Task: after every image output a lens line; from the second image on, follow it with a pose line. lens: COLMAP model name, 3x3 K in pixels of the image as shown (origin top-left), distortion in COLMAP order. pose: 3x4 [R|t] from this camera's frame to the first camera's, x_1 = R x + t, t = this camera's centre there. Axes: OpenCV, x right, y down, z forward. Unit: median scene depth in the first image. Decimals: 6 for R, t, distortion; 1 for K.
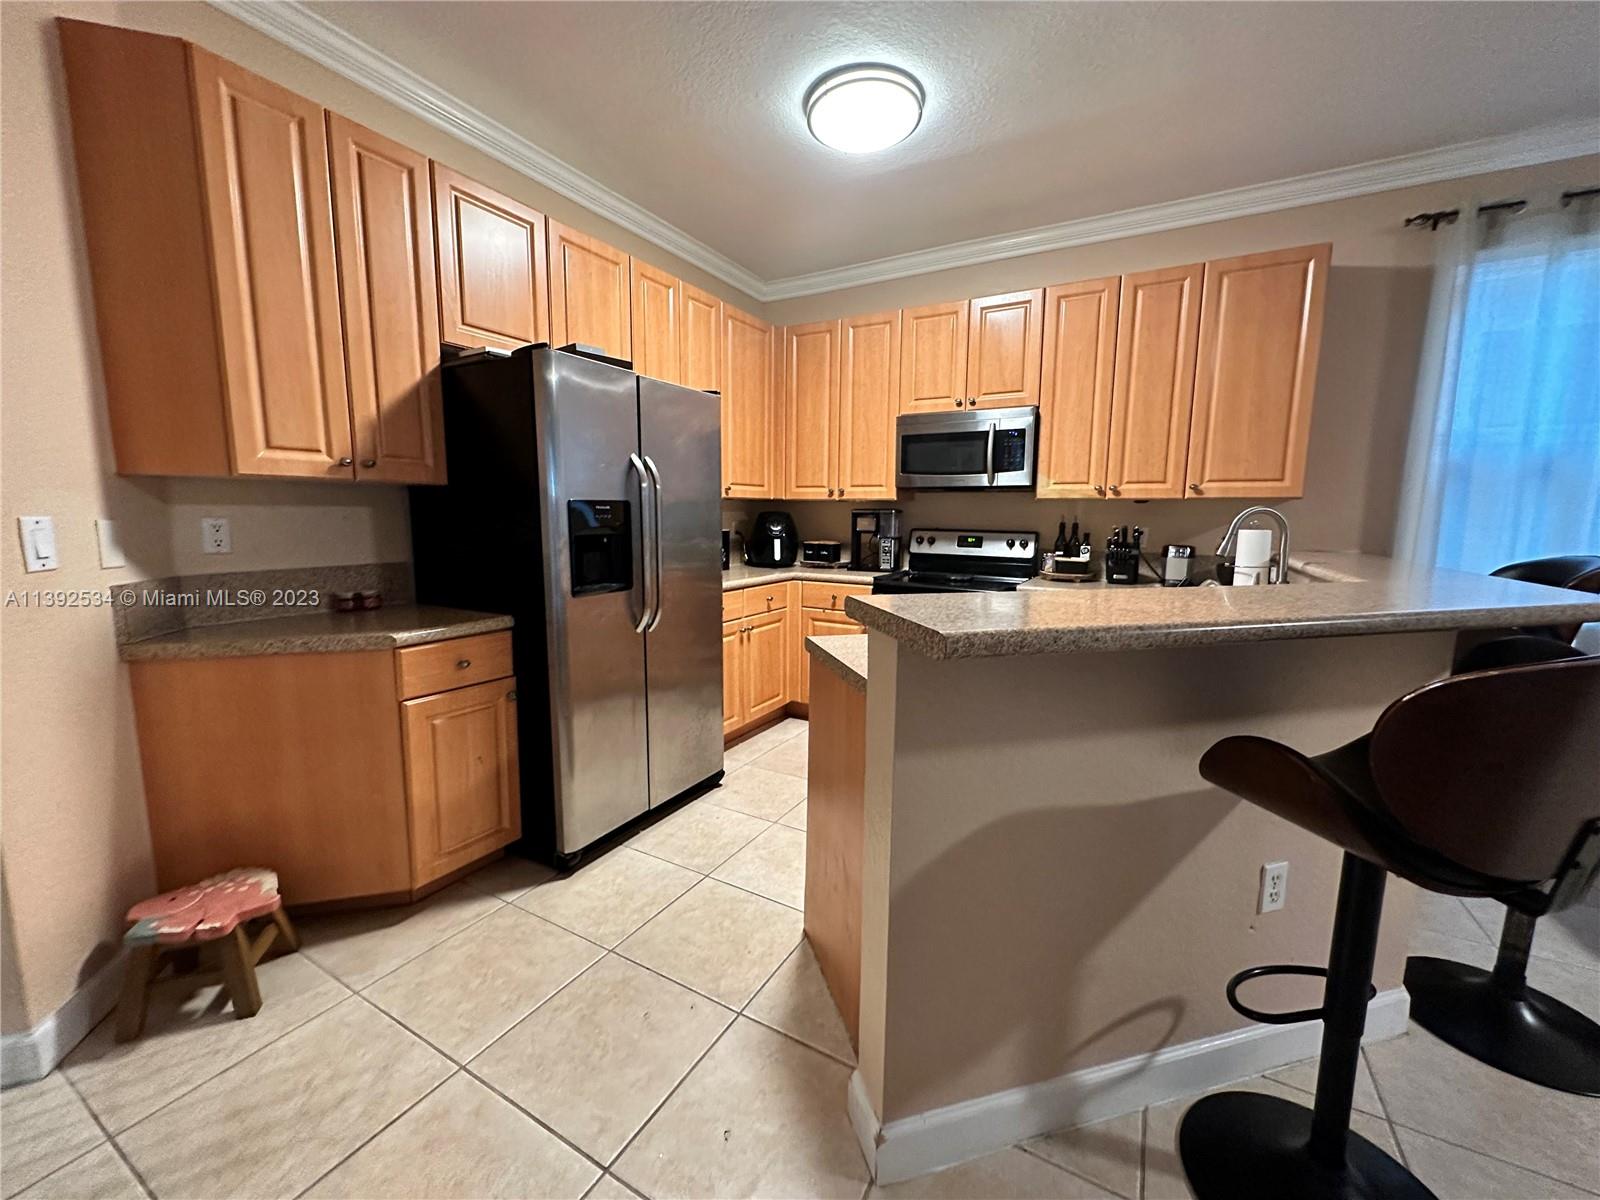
lens RADIAL K [[638.5, 0, 802.6], [0, 638.5, 597.9], [0, 0, 1]] dist [-0.001589, -0.000135]
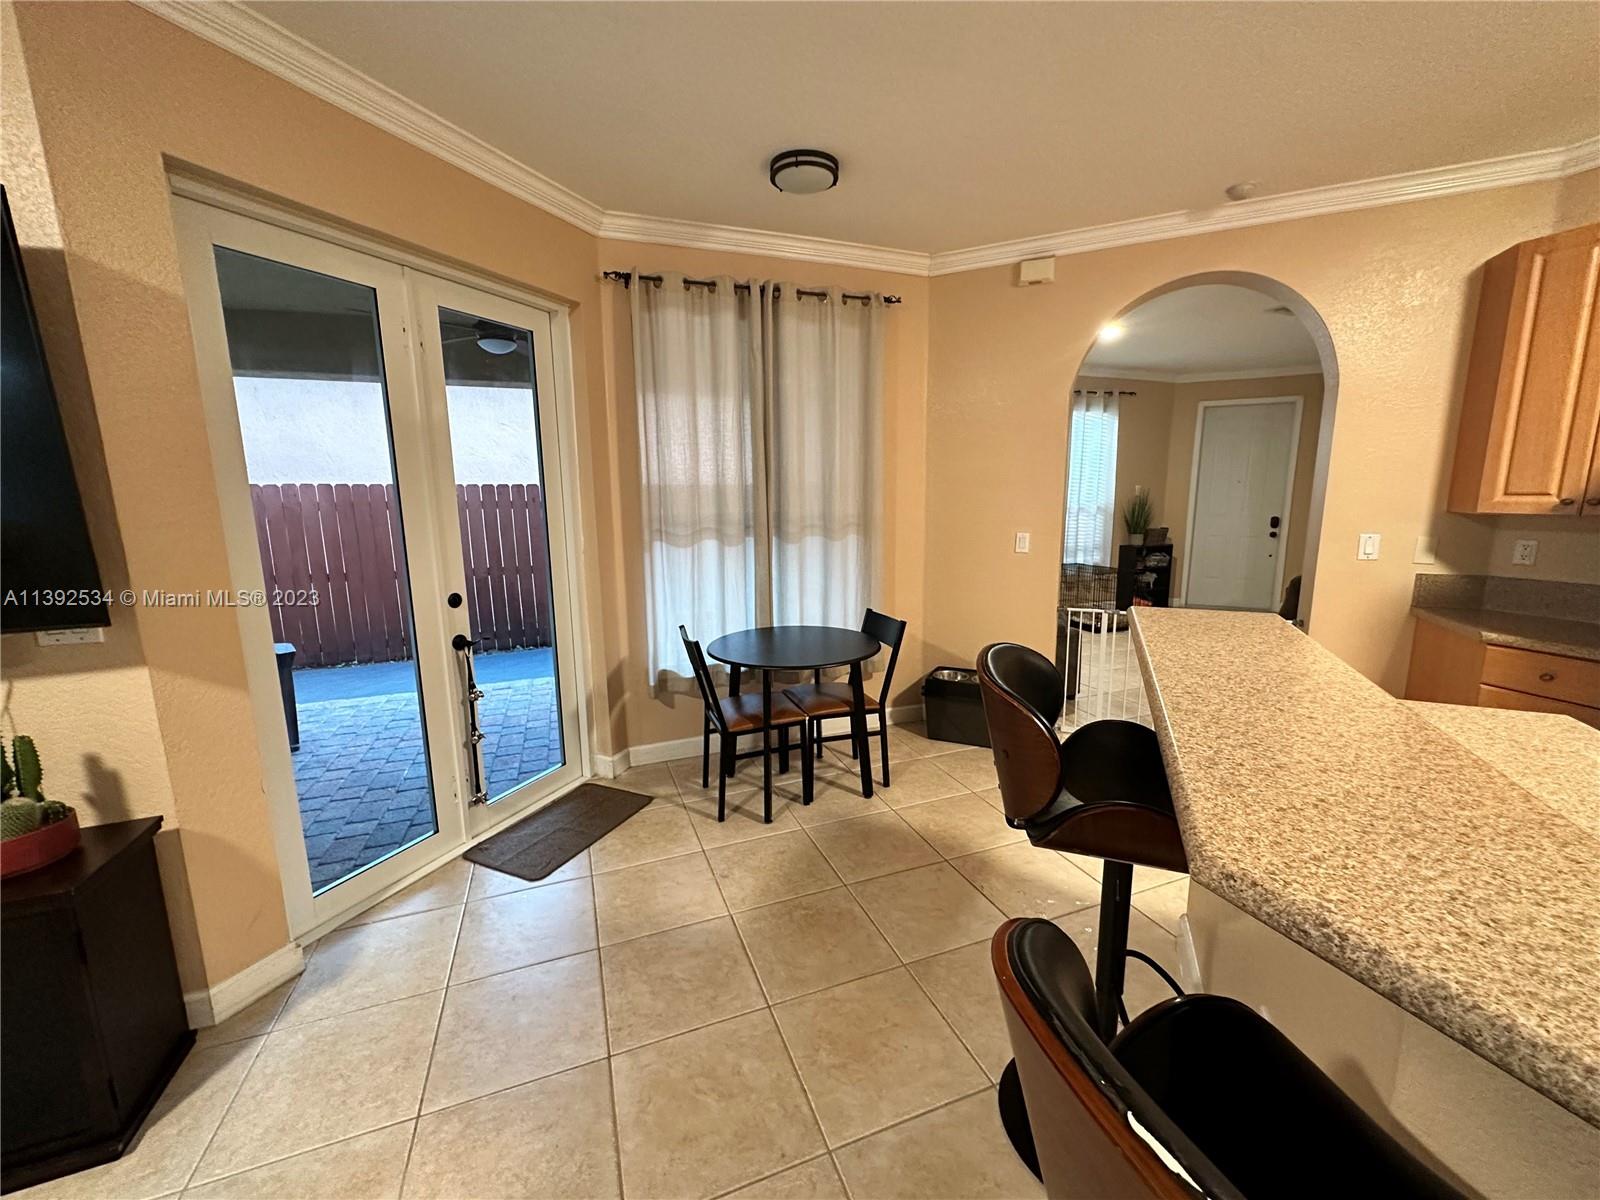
lens RADIAL K [[638.5, 0, 802.6], [0, 638.5, 597.9], [0, 0, 1]] dist [-0.001589, -0.000135]
pose [[-0.645032, 0.125671, -0.753751, 0.576129], [-0.097180, 0.964885, 0.244035, -0.089823], [0.757951, 0.230660, -0.610169, 0.315756]]
